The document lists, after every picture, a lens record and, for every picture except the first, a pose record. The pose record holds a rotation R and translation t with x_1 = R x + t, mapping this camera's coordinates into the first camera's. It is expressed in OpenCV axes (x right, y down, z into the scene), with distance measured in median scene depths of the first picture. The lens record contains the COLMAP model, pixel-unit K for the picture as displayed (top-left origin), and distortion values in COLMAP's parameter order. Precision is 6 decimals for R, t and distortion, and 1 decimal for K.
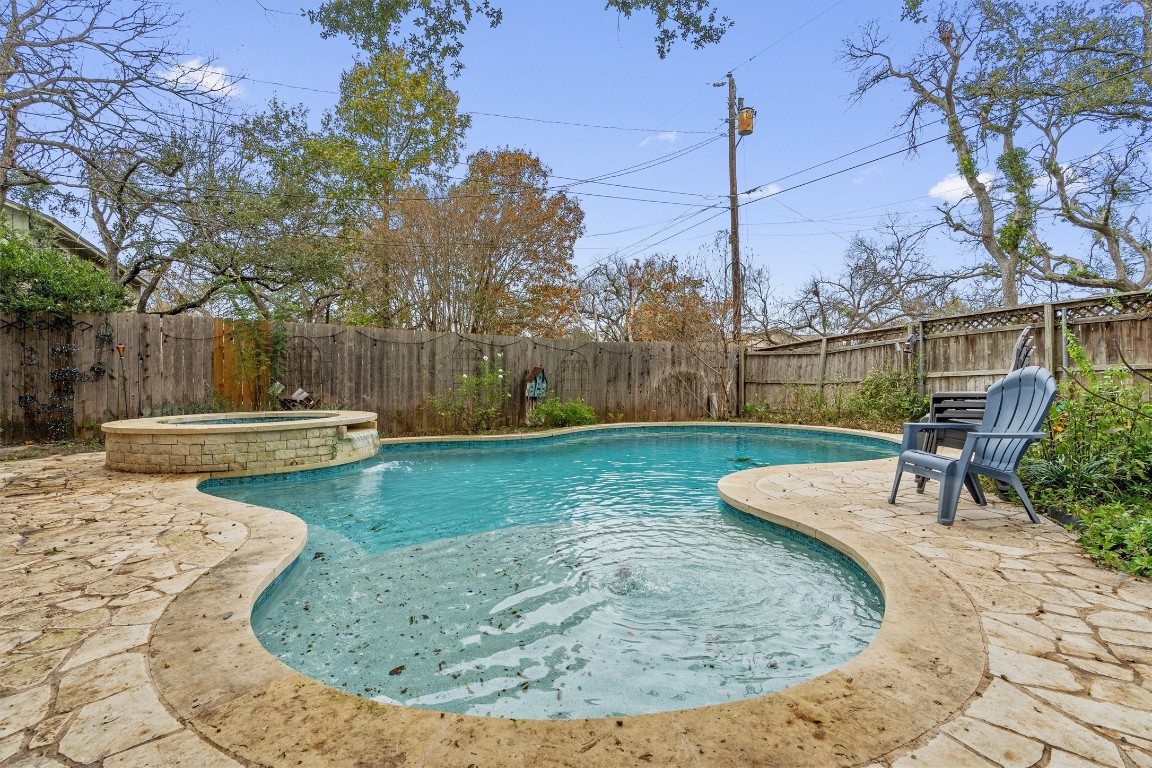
lens RADIAL K [[518.0, 0, 577.2], [0, 518.0, 378.9], [0, 0, 1]] dist [0.002909, 0.001106]
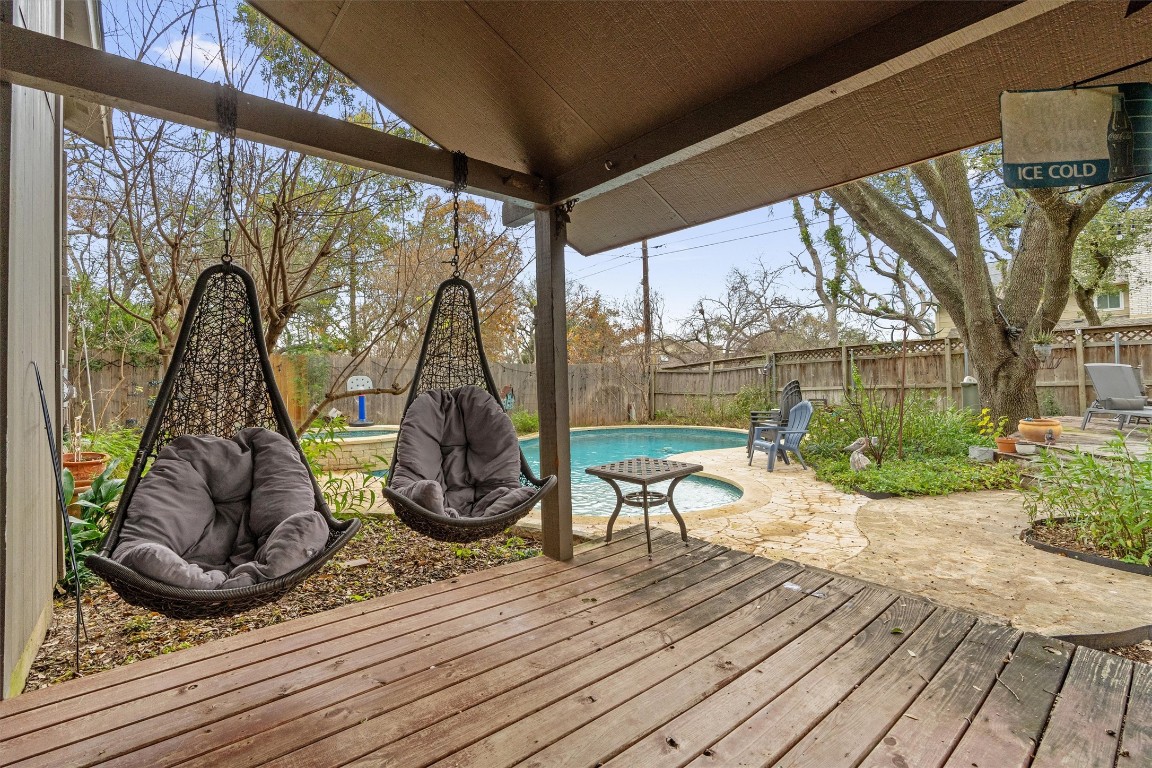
lens RADIAL K [[518.0, 0, 576.7], [0, 518.0, 381.5], [0, 0, 1]] dist [0.002909, 0.001106]
pose [[0.979967, -0.009280, 0.198942, -0.134336], [0.008729, 0.999955, 0.003648, -0.031287], [-0.198967, -0.001838, 0.980004, -0.248776]]
